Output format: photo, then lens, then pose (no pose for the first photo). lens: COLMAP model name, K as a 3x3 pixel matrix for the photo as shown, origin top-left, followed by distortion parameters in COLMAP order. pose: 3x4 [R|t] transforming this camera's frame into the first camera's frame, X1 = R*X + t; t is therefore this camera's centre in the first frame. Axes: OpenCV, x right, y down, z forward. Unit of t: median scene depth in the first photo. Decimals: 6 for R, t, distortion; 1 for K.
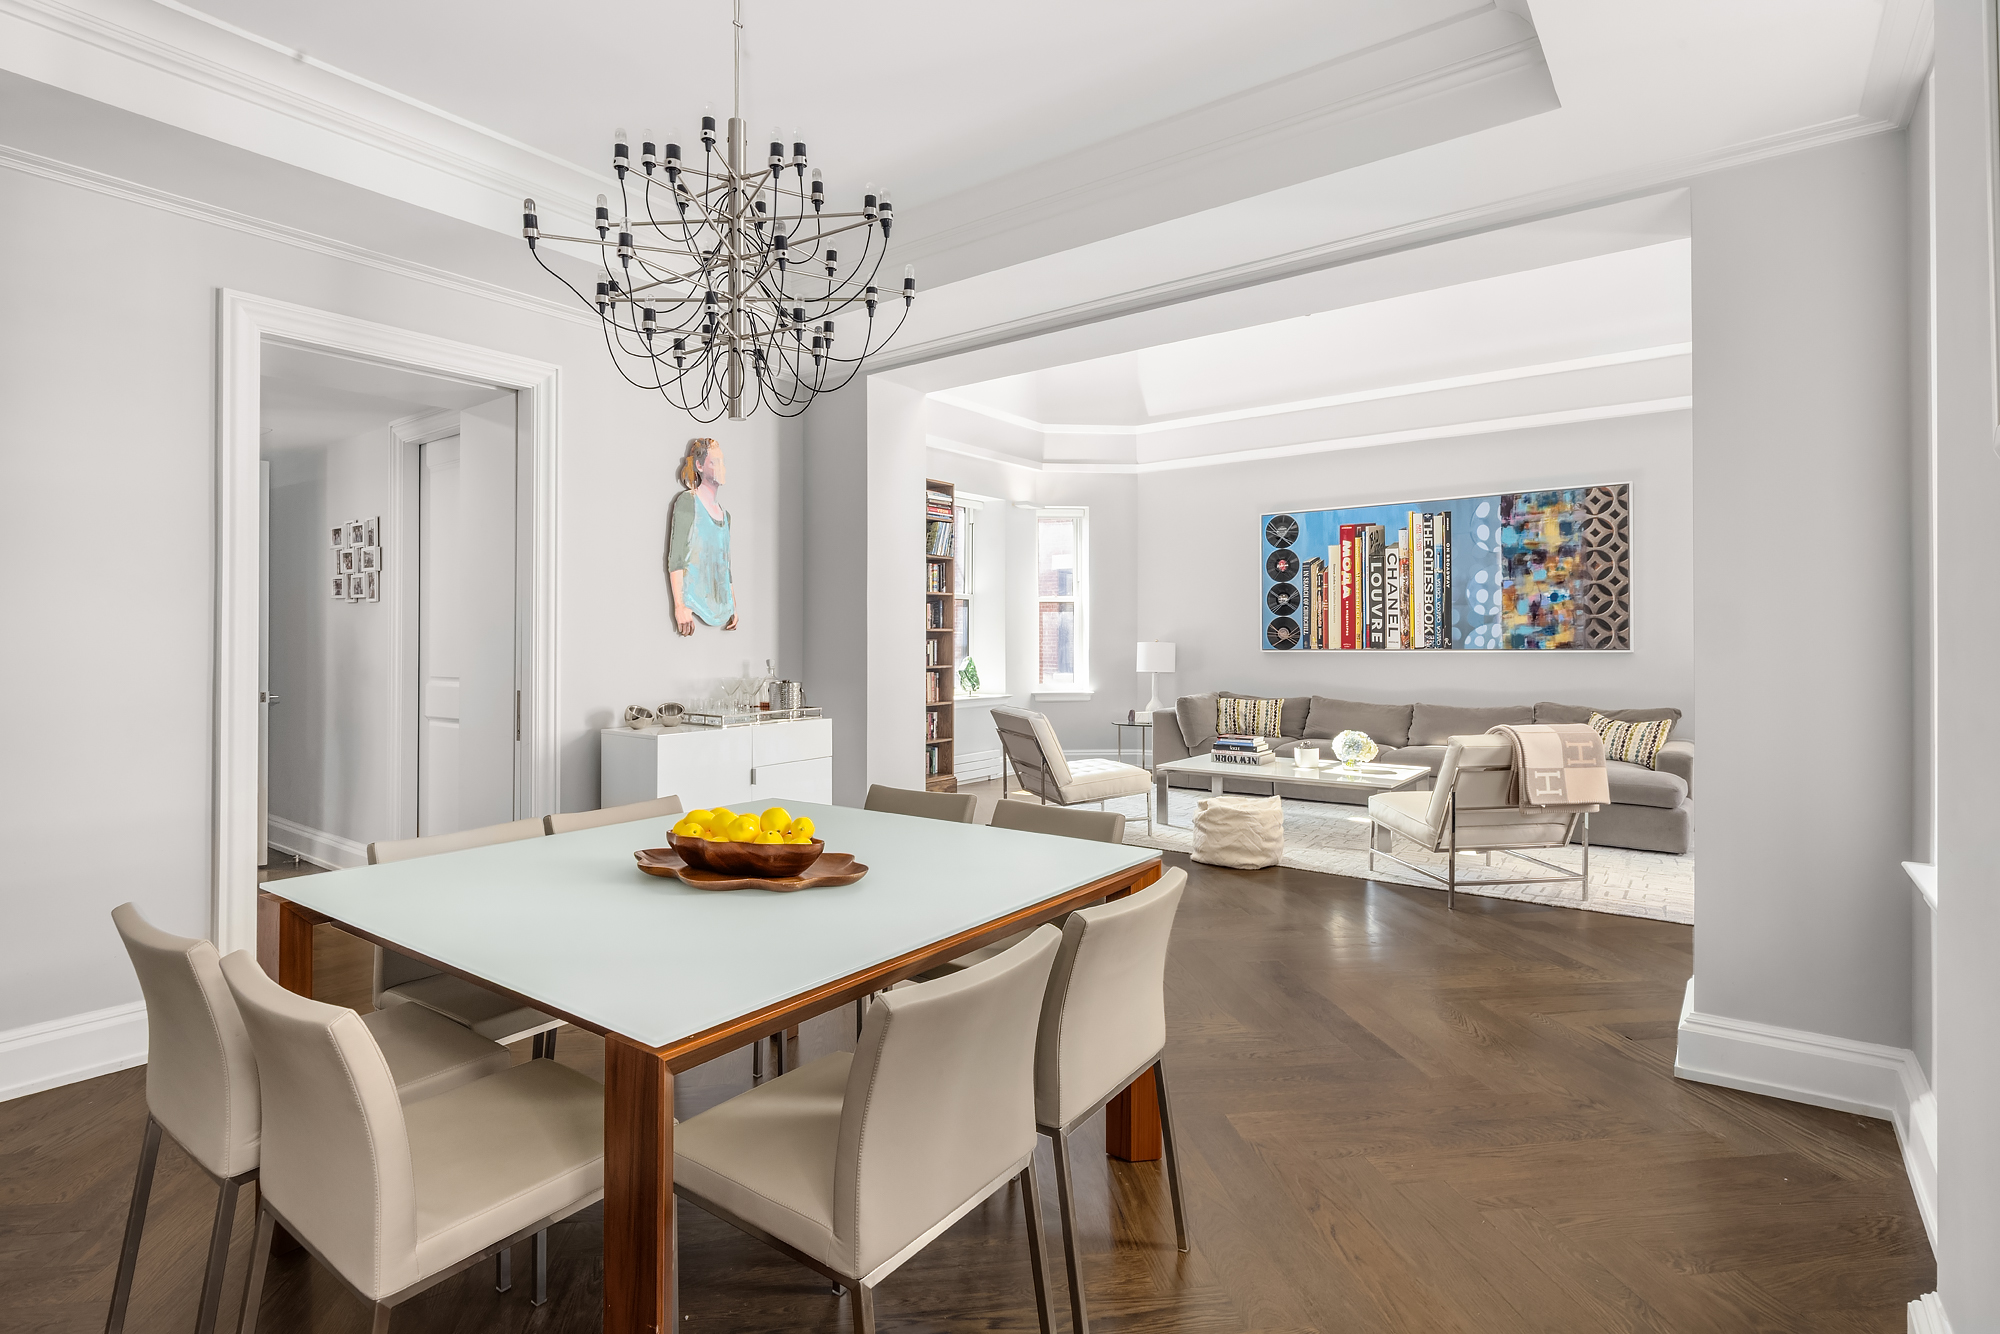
lens RADIAL K [[975.8, 0, 965.8], [0, 975.8, 656.6], [0, 0, 1]] dist [0.007465, -0.005192]
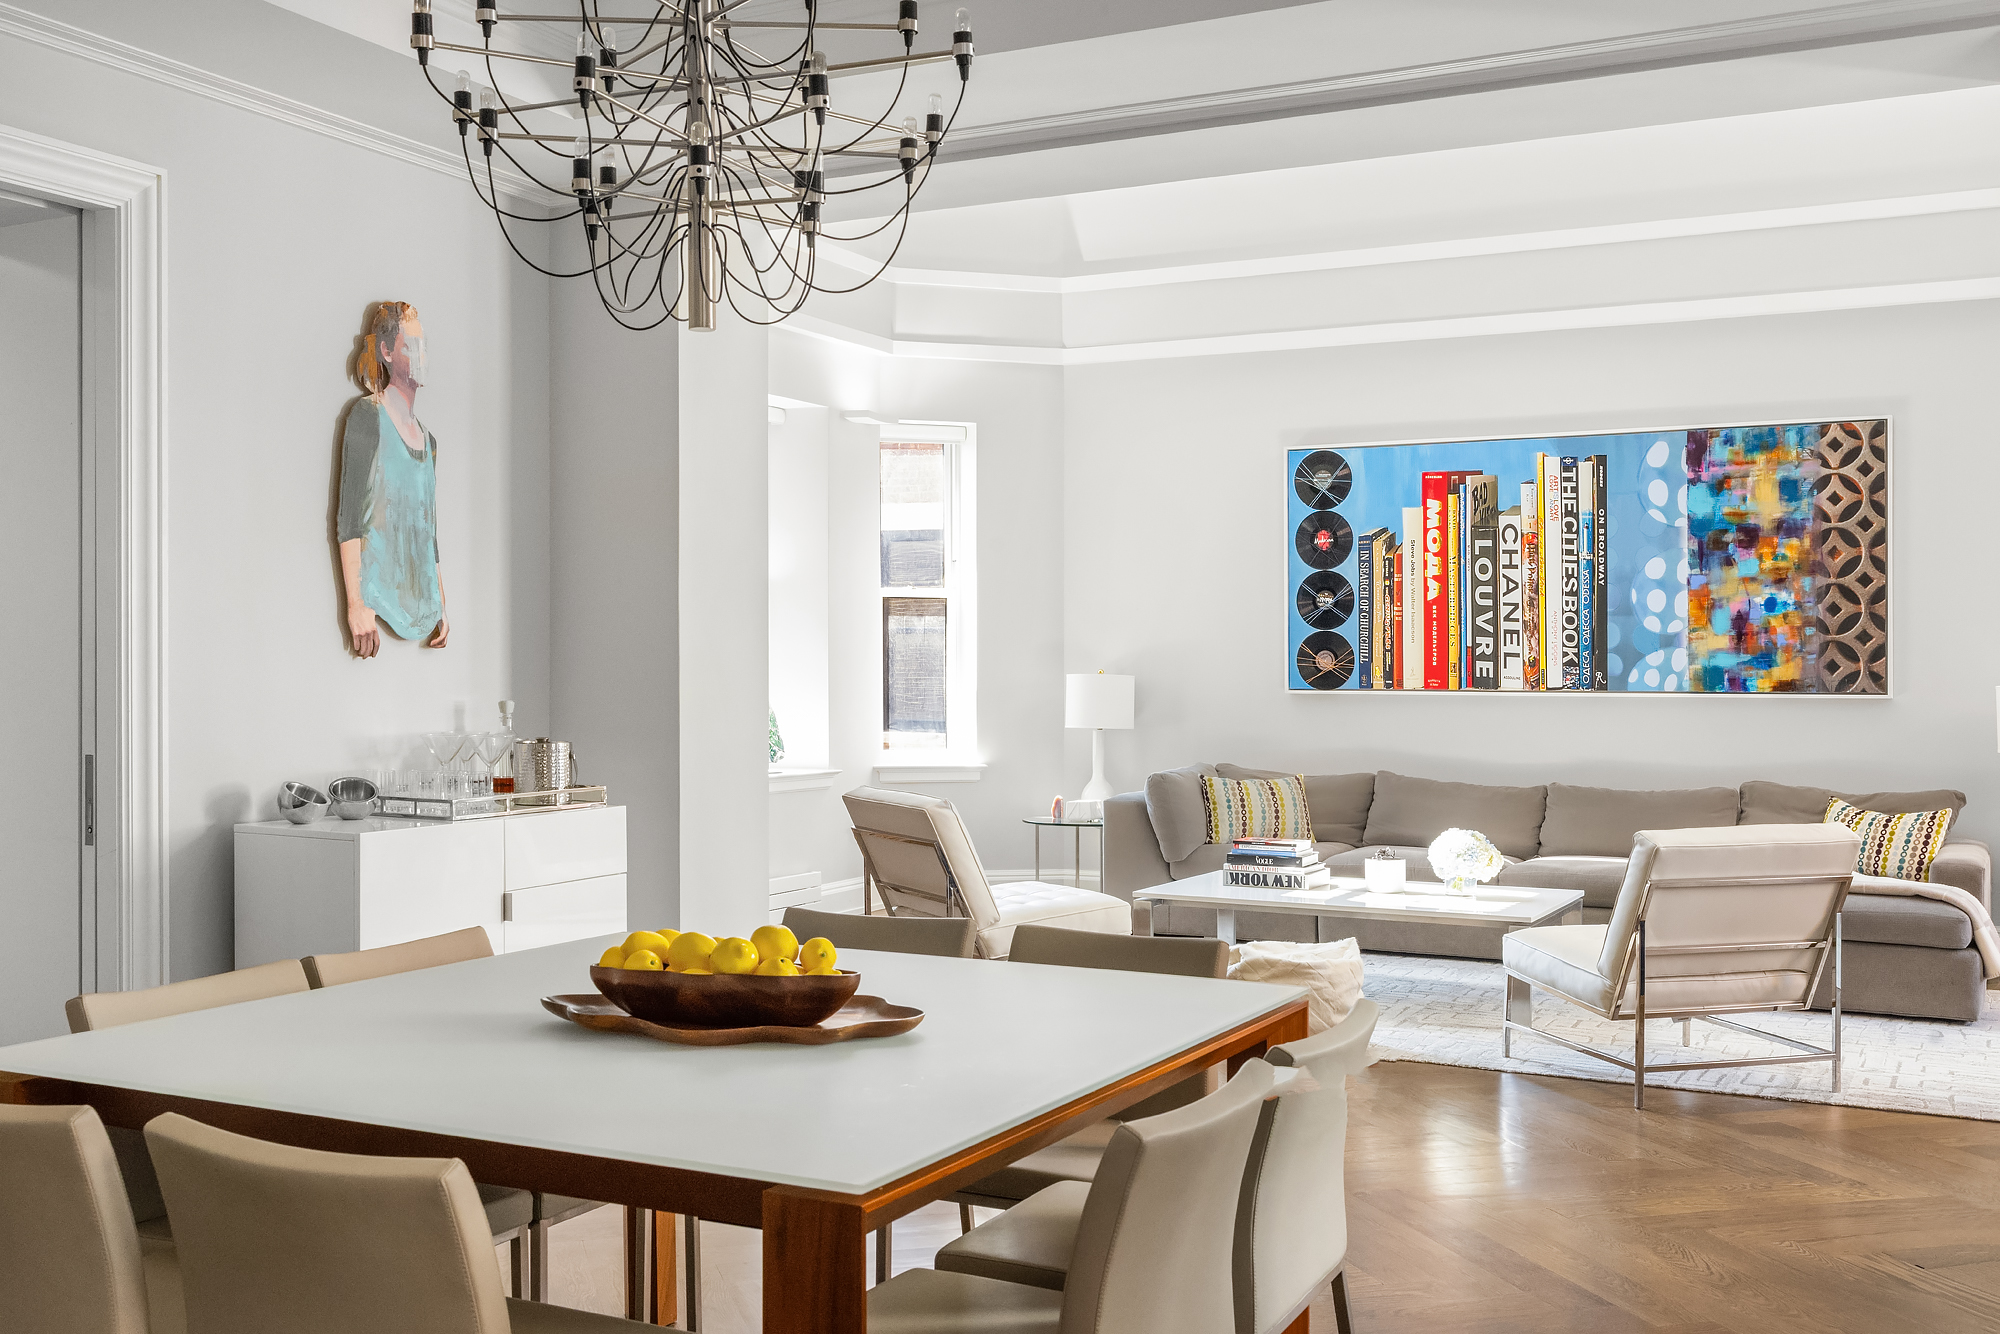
lens RADIAL K [[1958.0, 0, 966.6], [0, 1958.0, 689.7], [0, 0, 1]] dist [0.021826, 0.000000]
pose [[0.985221, 0.007016, 0.171142, -0.085894], [-0.006187, 0.999966, -0.005377, 0.000546], [-0.171174, 0.004239, 0.985232, -0.096362]]
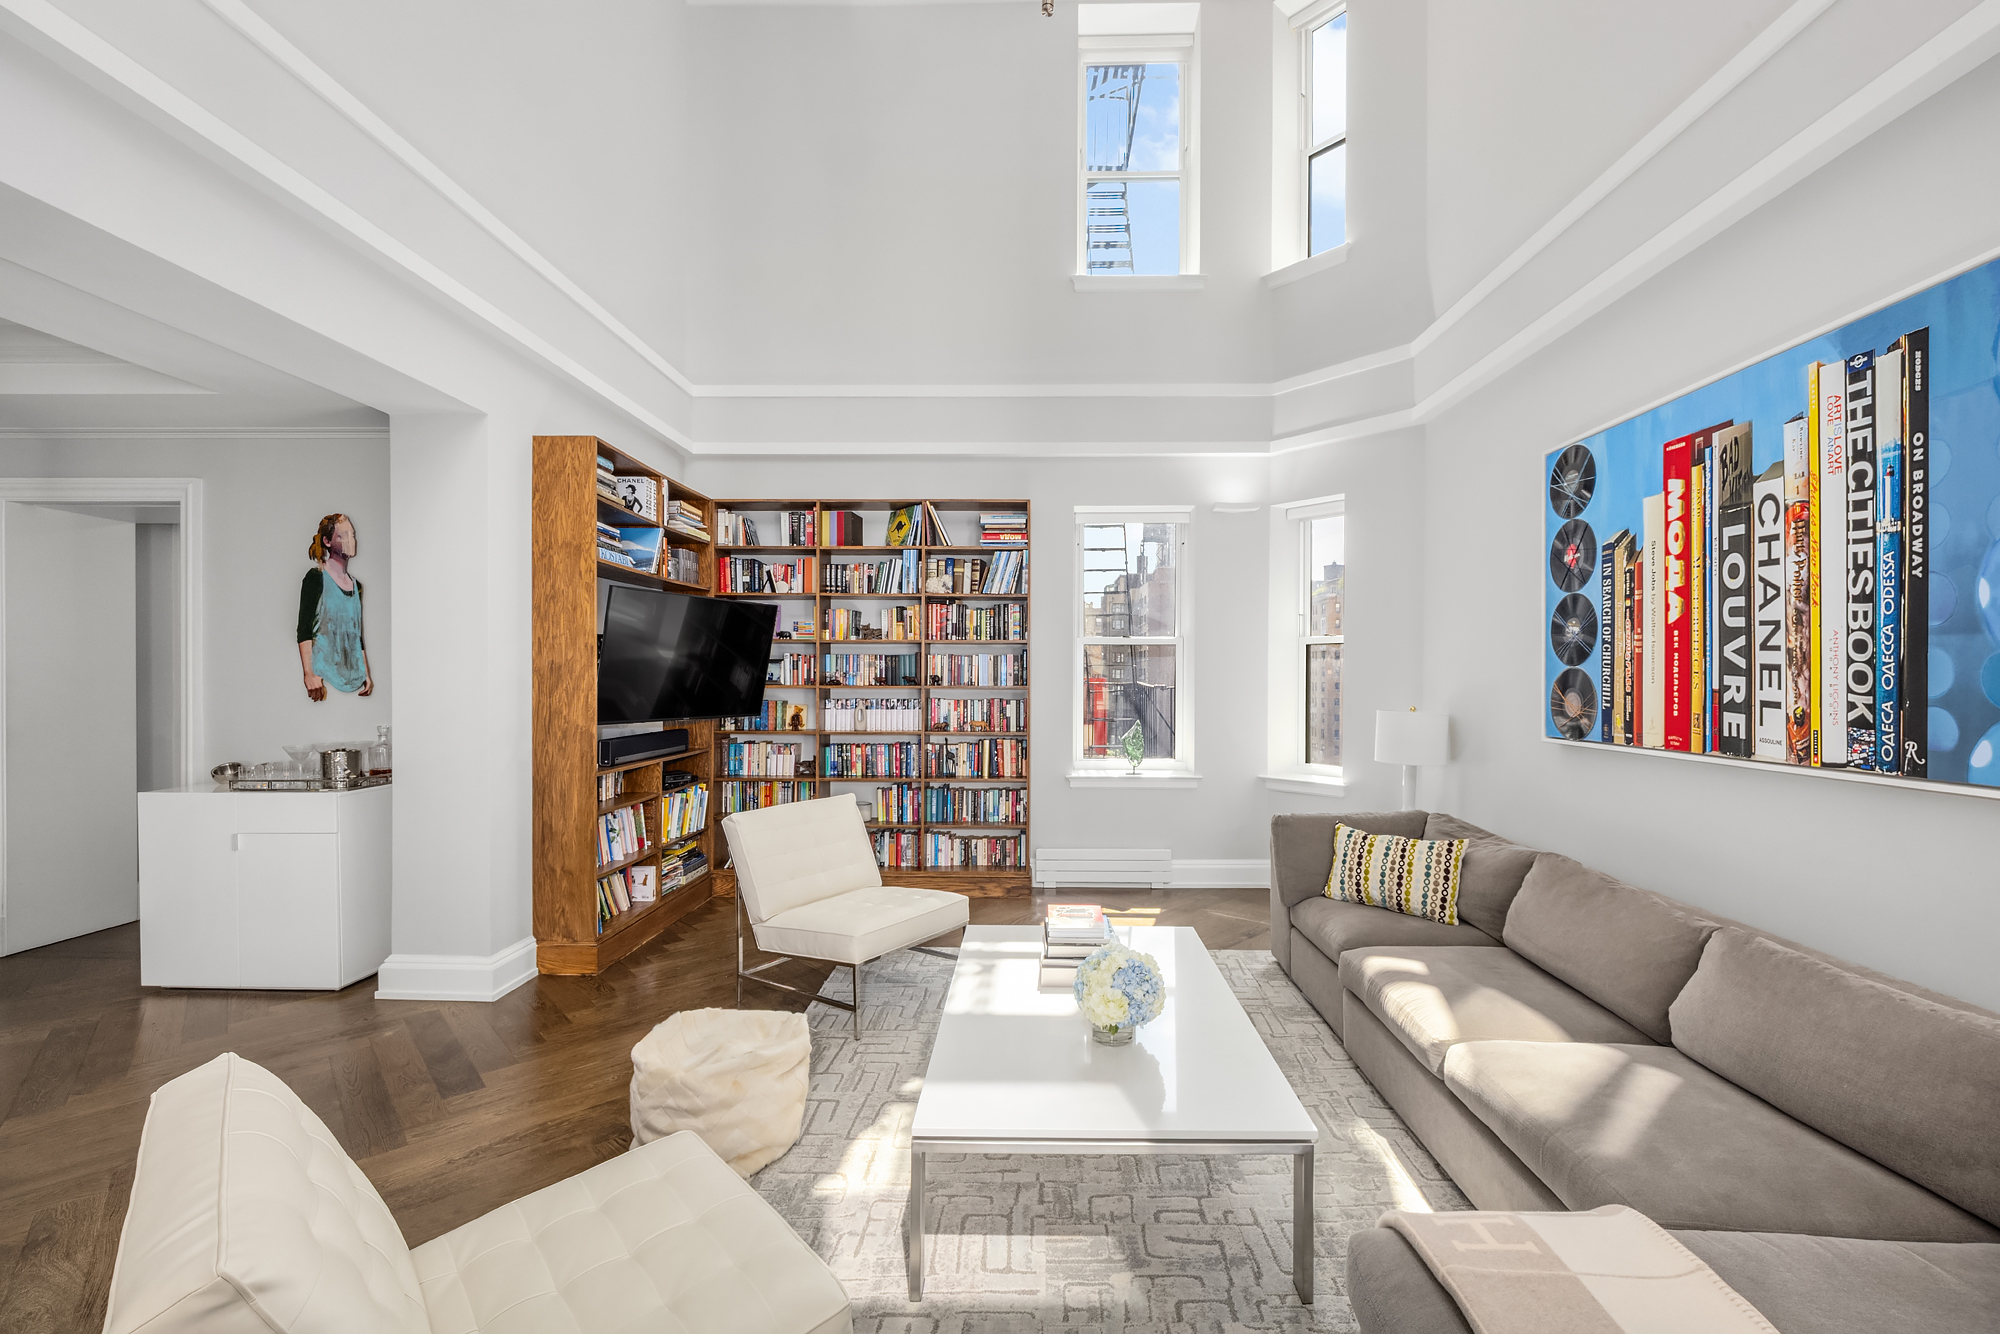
lens RADIAL K [[840.1, 0, 1007.7], [0, 840.1, 682.4], [0, 0, 1]] dist [0.002059, 0.000425]
pose [[0.603455, 0.010606, -0.797327, 0.563570], [-0.017901, 0.999840, -0.000248, -0.034326], [0.797196, 0.014423, 0.603548, 0.647351]]
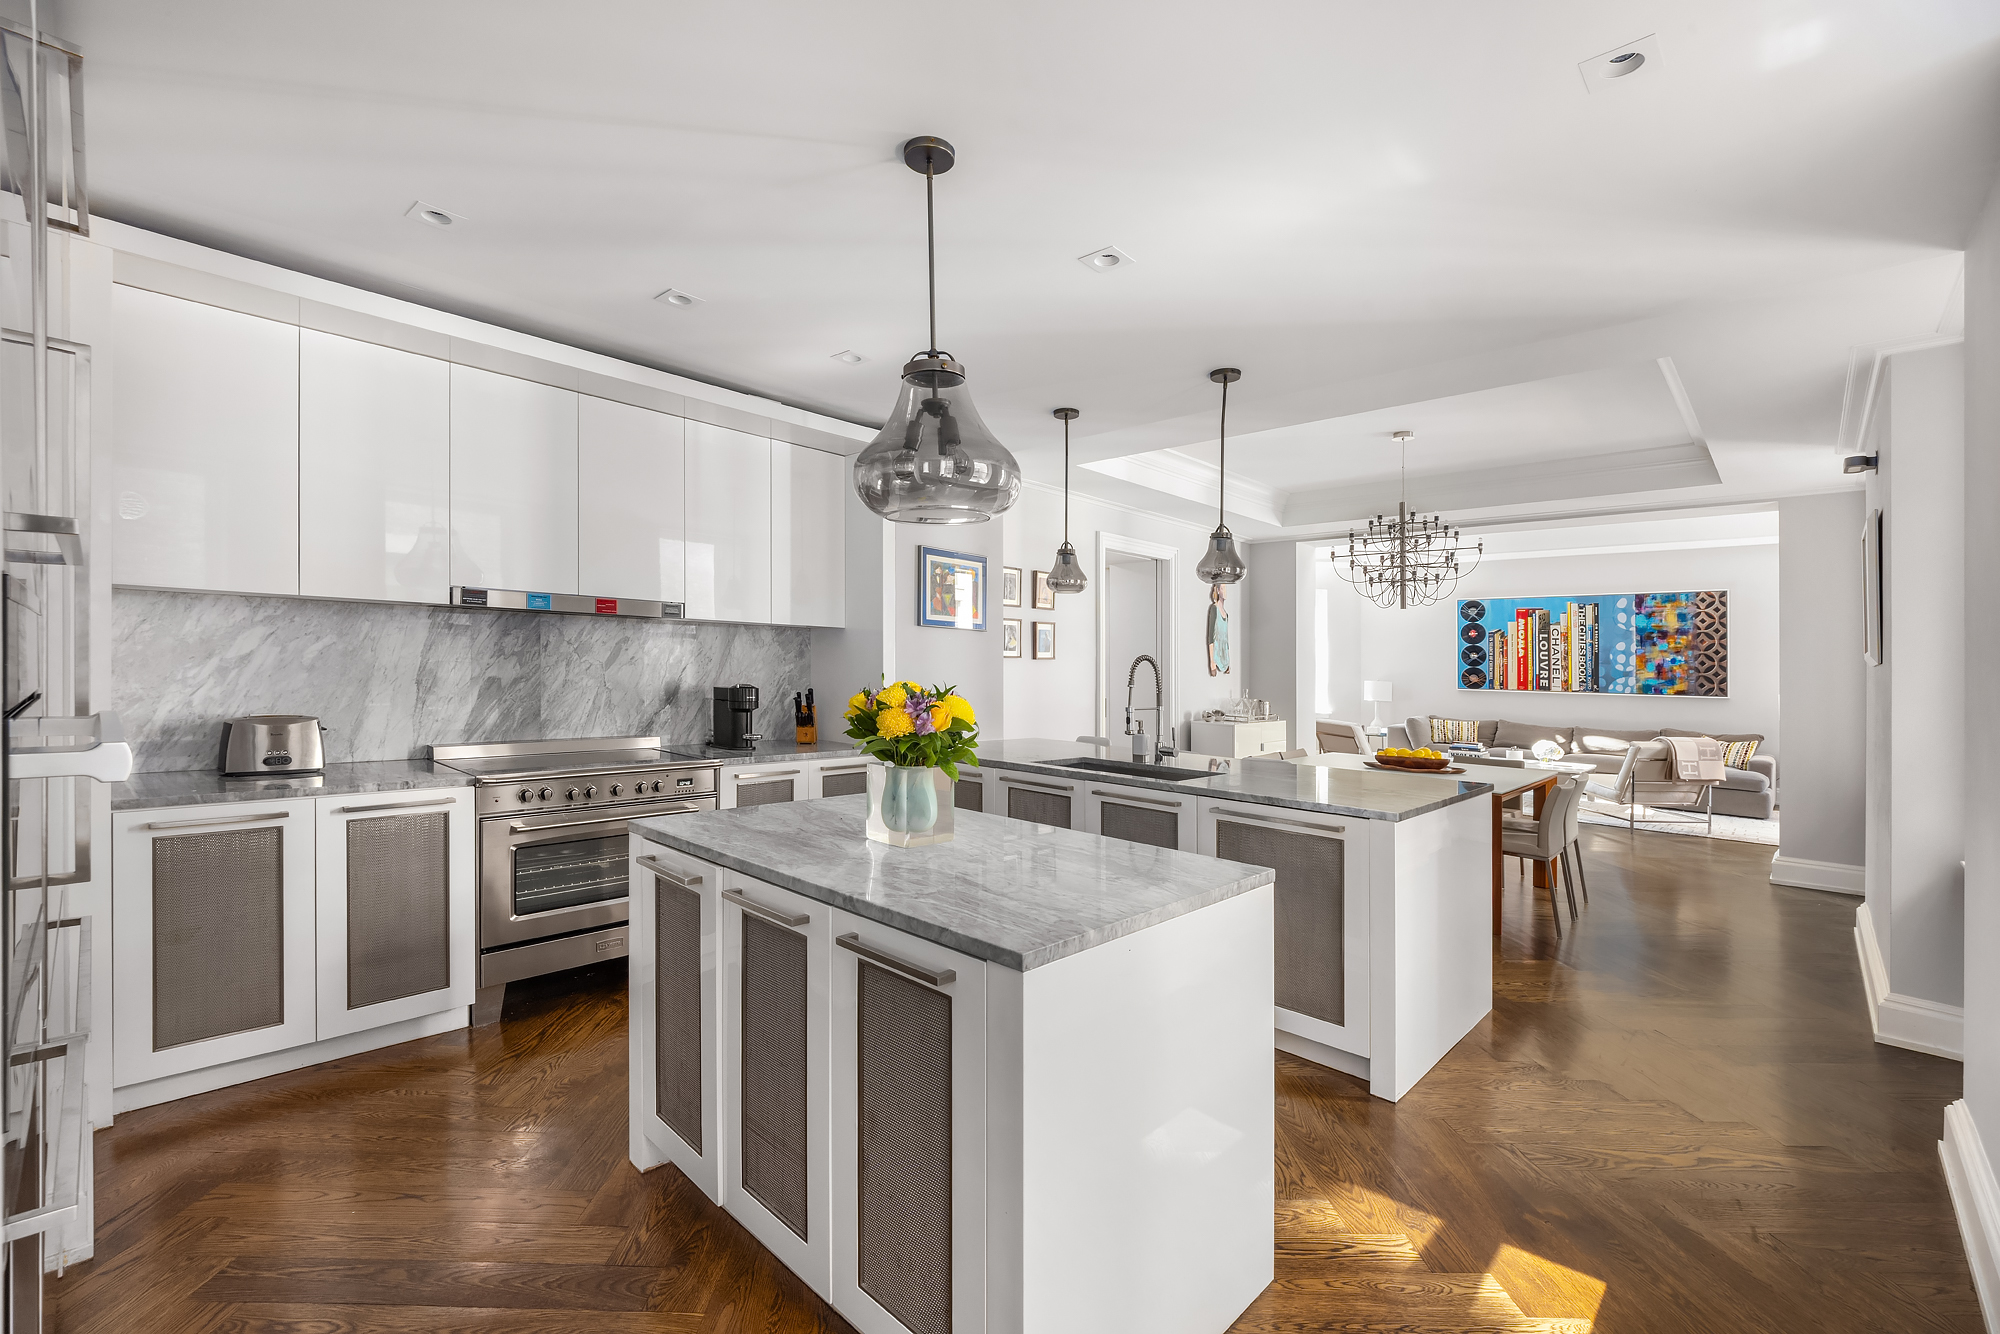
lens RADIAL K [[840.1, 0, 971.0], [0, 840.1, 656.2], [0, 0, 1]] dist [0.002059, 0.000425]
pose [[0.993034, 0.024022, -0.115355, -0.355124], [-0.027204, 0.999289, -0.026090, -0.003097], [0.114646, 0.029046, 0.992982, -0.460034]]
